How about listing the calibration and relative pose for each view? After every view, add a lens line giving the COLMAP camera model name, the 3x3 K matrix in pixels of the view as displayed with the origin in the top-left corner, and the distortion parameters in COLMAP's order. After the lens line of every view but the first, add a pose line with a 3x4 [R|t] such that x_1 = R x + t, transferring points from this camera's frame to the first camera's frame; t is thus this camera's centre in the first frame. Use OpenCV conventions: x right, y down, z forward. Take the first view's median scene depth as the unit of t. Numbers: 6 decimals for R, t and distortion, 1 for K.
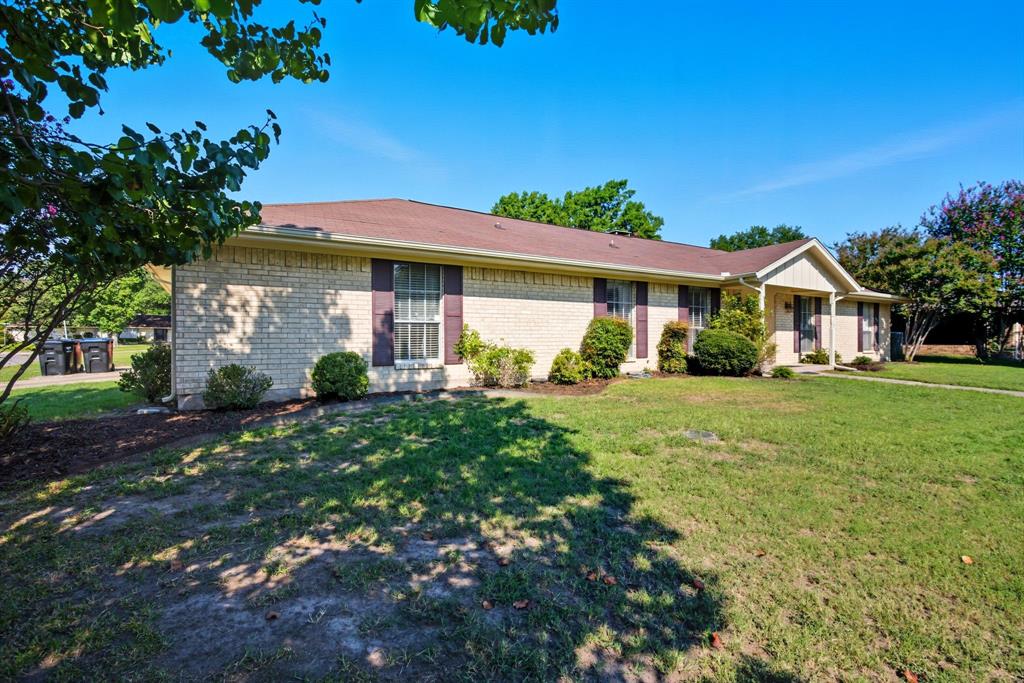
lens RADIAL K [[495.4, 0, 508.0], [0, 495.4, 342.2], [0, 0, 1]] dist [0.002505, -0.000109]
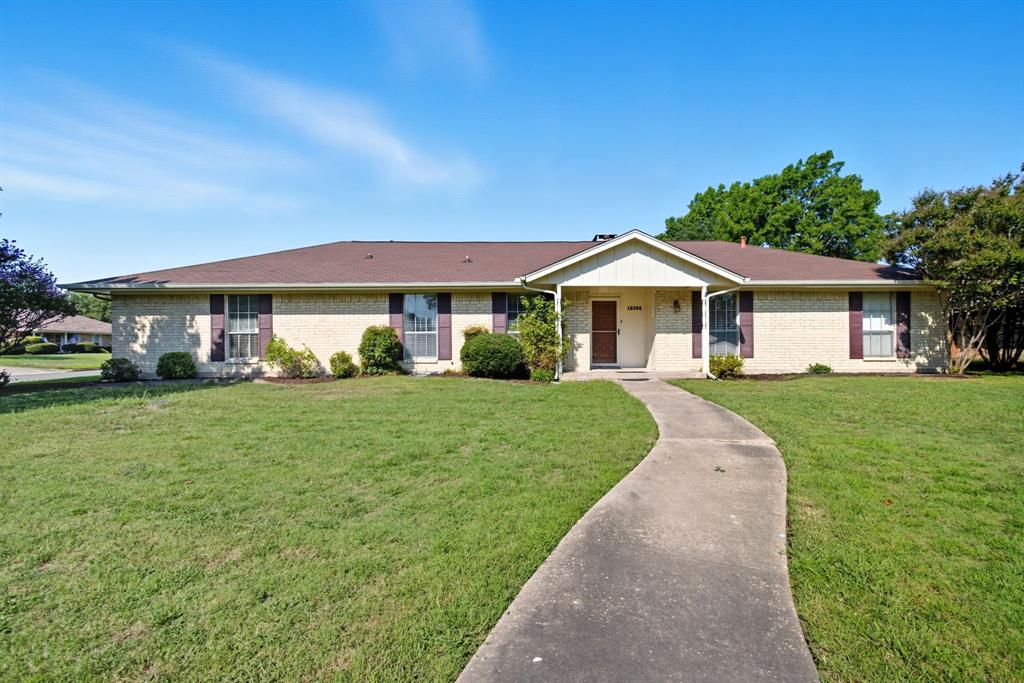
lens RADIAL K [[472.6, 0, 507.0], [0, 472.6, 346.1], [0, 0, 1]] dist [-0.012286, 0.000076]
pose [[0.839614, -0.001381, -0.543181, 1.111661], [0.002308, 0.999997, 0.001026, -0.002208], [0.543178, -0.002115, 0.839615, 0.200910]]
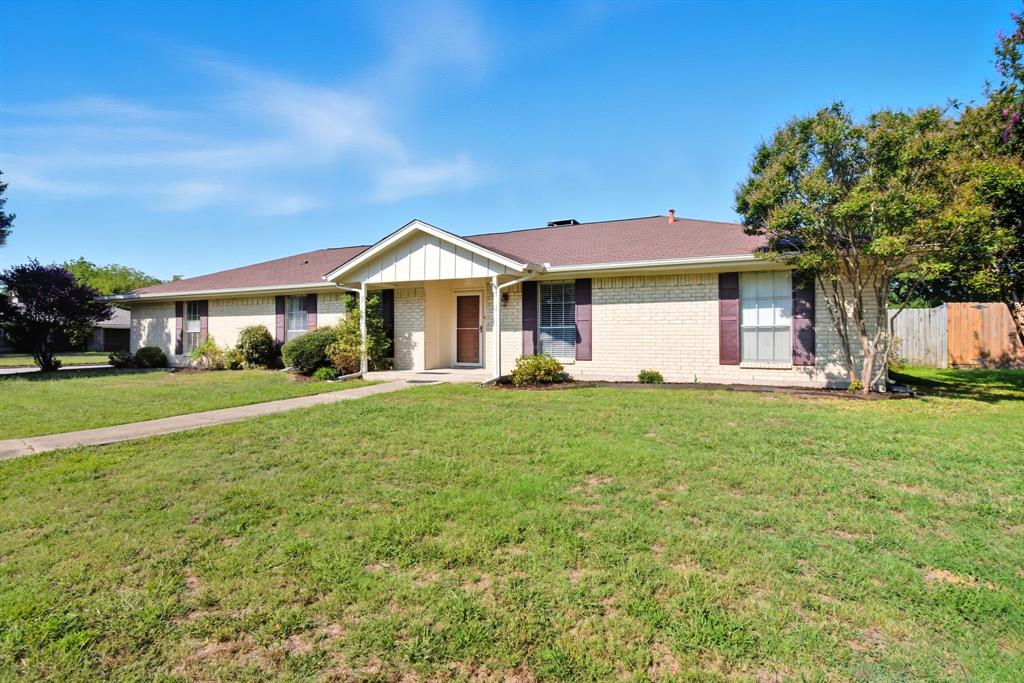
lens RADIAL K [[472.6, 0, 514.3], [0, 472.6, 342.8], [0, 0, 1]] dist [-0.012286, 0.000076]
pose [[0.558438, 0.004339, -0.829535, 1.716147], [-0.002500, 0.999991, 0.003548, -0.009927], [0.829542, 0.000093, 0.558444, 0.882002]]
